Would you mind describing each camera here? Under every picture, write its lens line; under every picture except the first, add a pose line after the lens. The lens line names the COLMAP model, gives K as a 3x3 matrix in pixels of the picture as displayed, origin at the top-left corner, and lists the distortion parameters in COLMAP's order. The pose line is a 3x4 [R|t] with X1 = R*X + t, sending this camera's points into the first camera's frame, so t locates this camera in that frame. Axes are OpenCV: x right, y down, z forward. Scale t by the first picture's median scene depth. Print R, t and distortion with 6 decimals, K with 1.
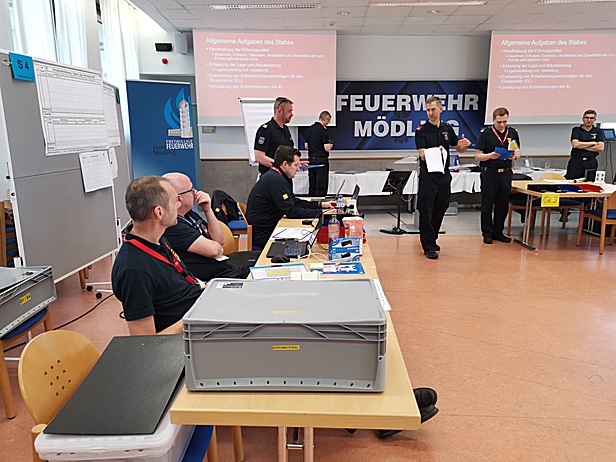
lens RADIAL K [[470.3, 0, 307.1], [0, 470.3, 231.4], [0, 0, 1]] dist [0.061269, -0.060164]
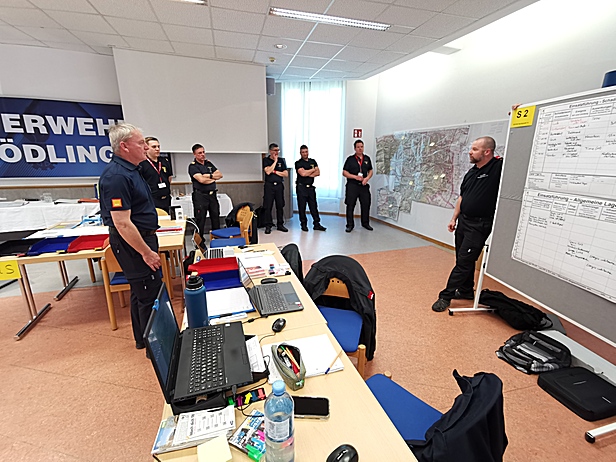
lens RADIAL K [[281.4, 0, 311.4], [0, 281.4, 232.5], [0, 0, 1]] dist [-0.001126, 0.002889]
pose [[0.944328, -0.071264, 0.321195, 0.535617], [0.051620, 0.996261, 0.069277, -0.084530], [-0.324931, -0.048840, 0.944476, 0.342533]]
